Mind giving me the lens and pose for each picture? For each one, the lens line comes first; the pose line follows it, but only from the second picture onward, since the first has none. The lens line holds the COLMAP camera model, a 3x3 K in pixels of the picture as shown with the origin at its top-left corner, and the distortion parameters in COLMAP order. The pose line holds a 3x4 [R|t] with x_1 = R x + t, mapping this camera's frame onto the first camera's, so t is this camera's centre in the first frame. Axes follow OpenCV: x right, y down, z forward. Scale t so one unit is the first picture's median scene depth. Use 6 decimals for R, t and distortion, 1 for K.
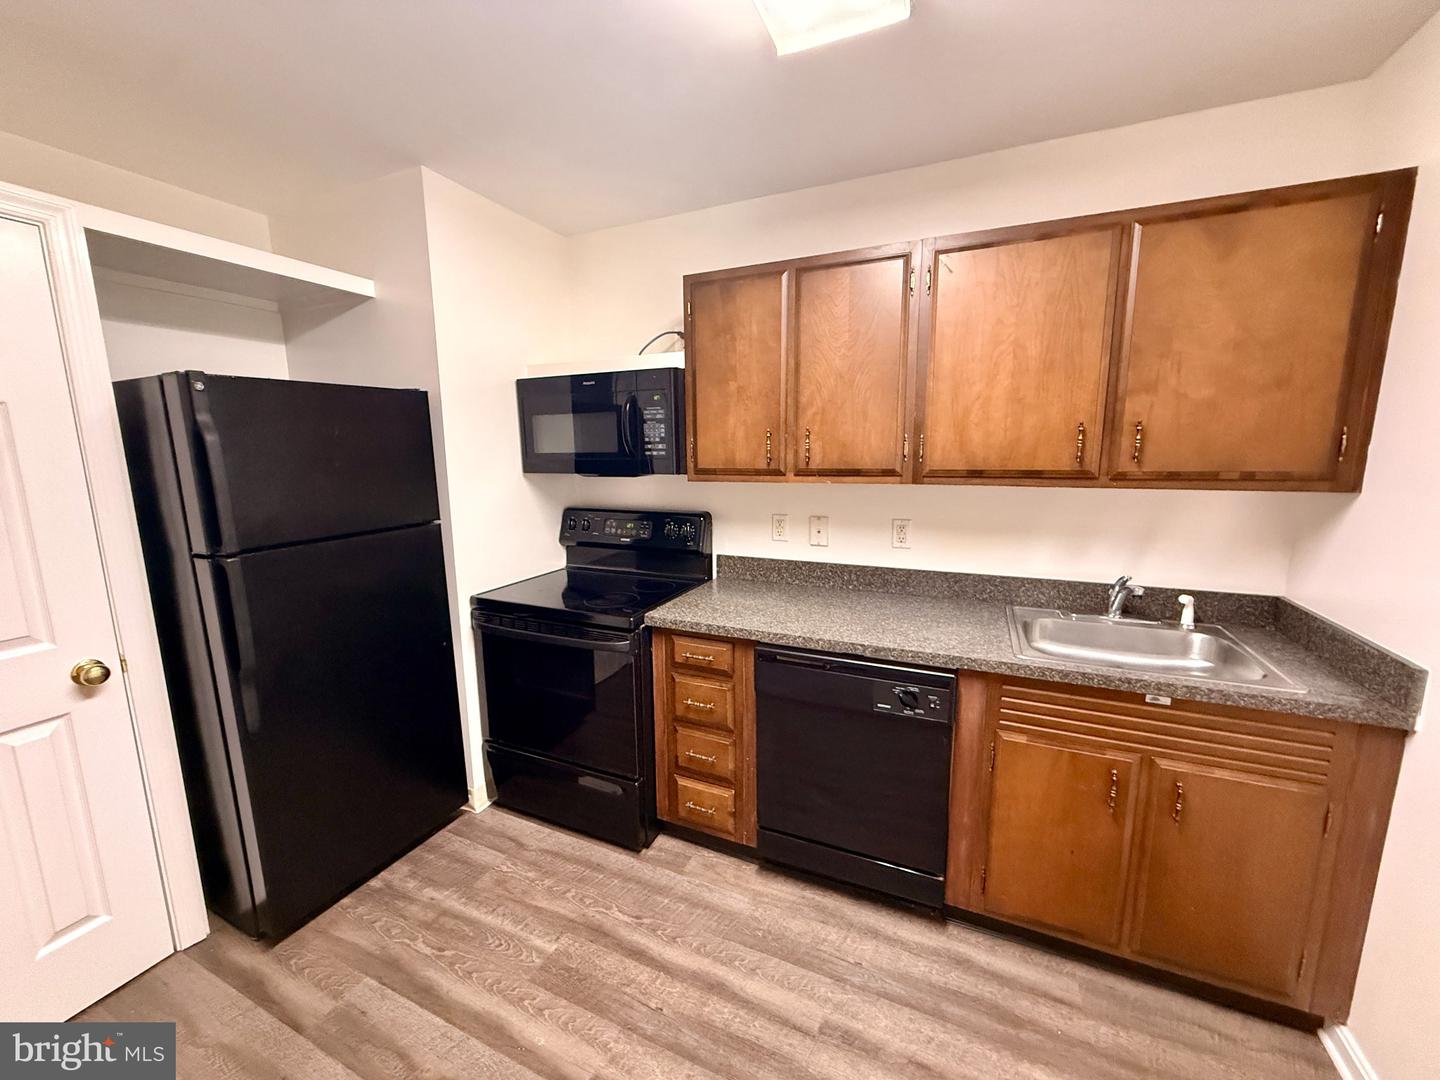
lens RADIAL K [[571.1, 0, 718.8], [0, 571.1, 540.0], [0, 0, 1]] dist [0.000789, -0.000416]
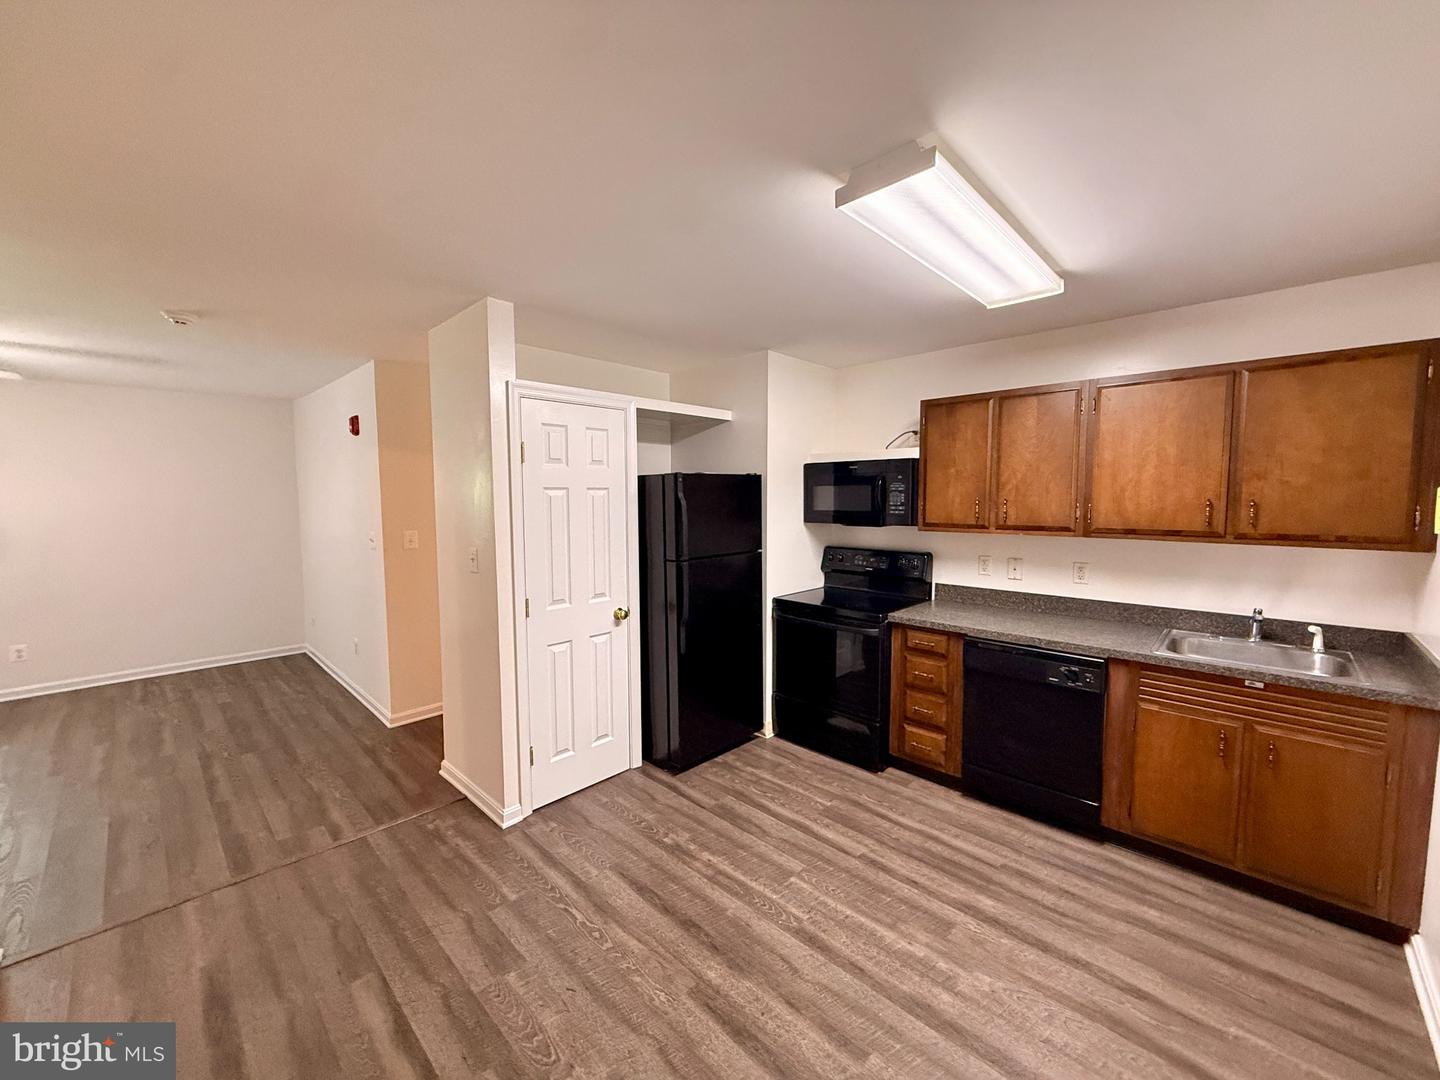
lens RADIAL K [[571.1, 0, 718.2], [0, 571.1, 539.7], [0, 0, 1]] dist [0.000789, -0.000416]
pose [[0.942799, 0.033277, -0.331697, -0.063795], [-0.060440, 0.995578, -0.071910, 0.076552], [0.327838, 0.087845, 0.940641, -0.742904]]
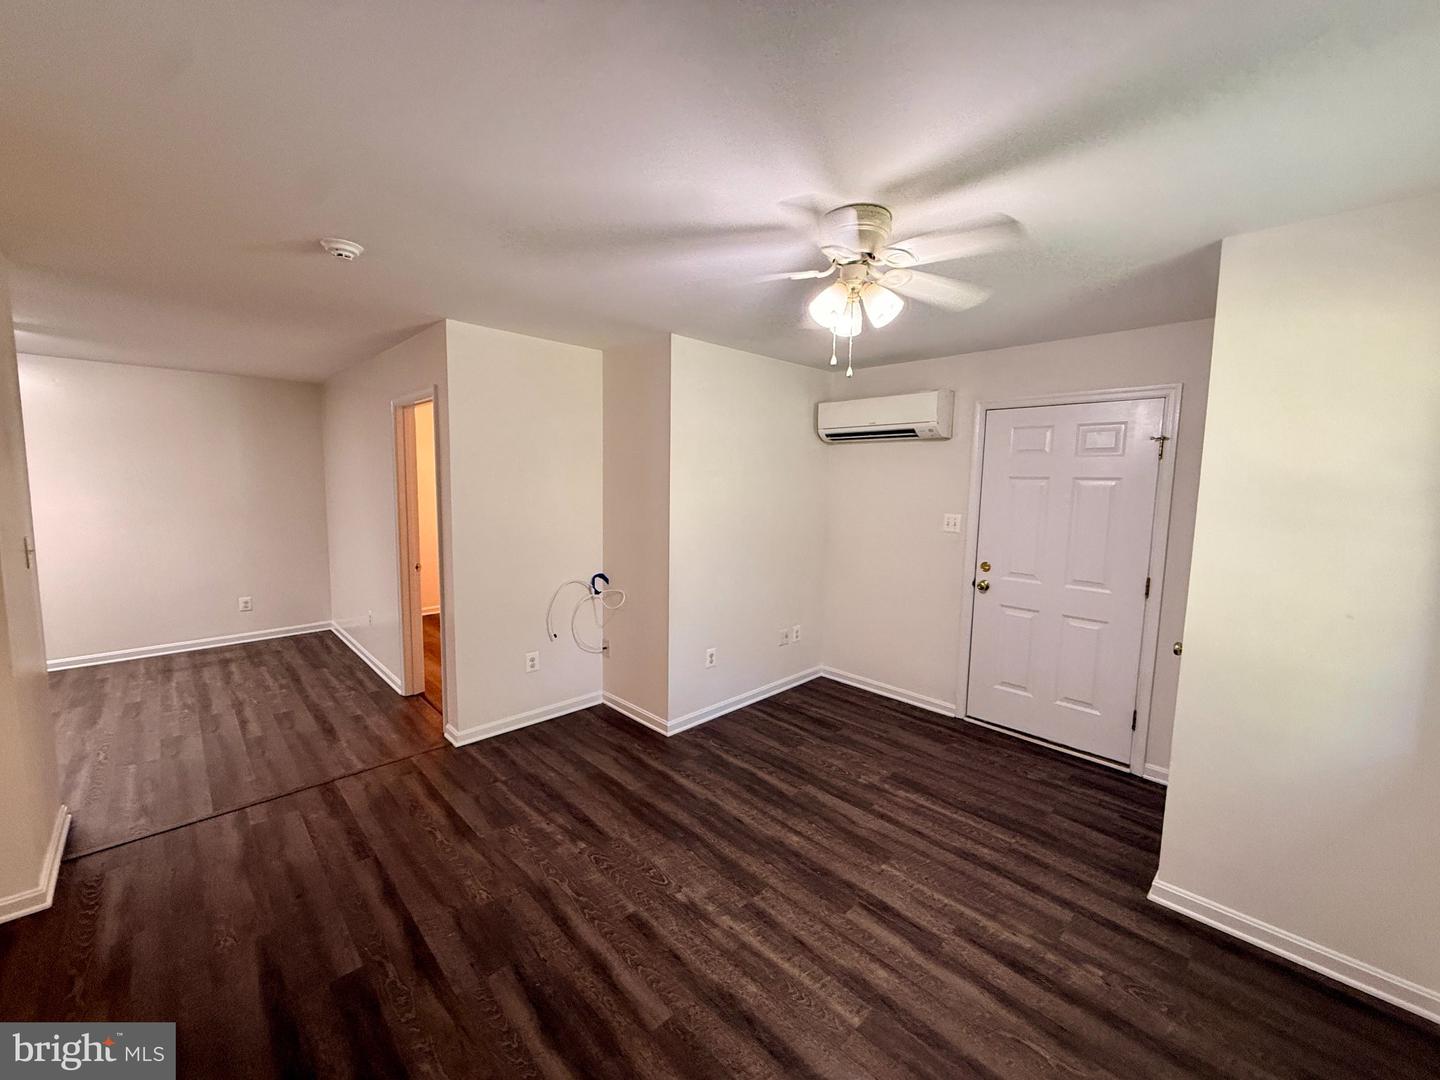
lens RADIAL K [[571.1, 0, 717.2], [0, 571.1, 536.8], [0, 0, 1]] dist [0.000789, -0.000416]
pose [[-0.931913, -0.041933, 0.360251, -3.144445], [0.050155, 0.968850, 0.242516, -0.209990], [-0.359198, 0.244072, -0.900780, 1.122285]]
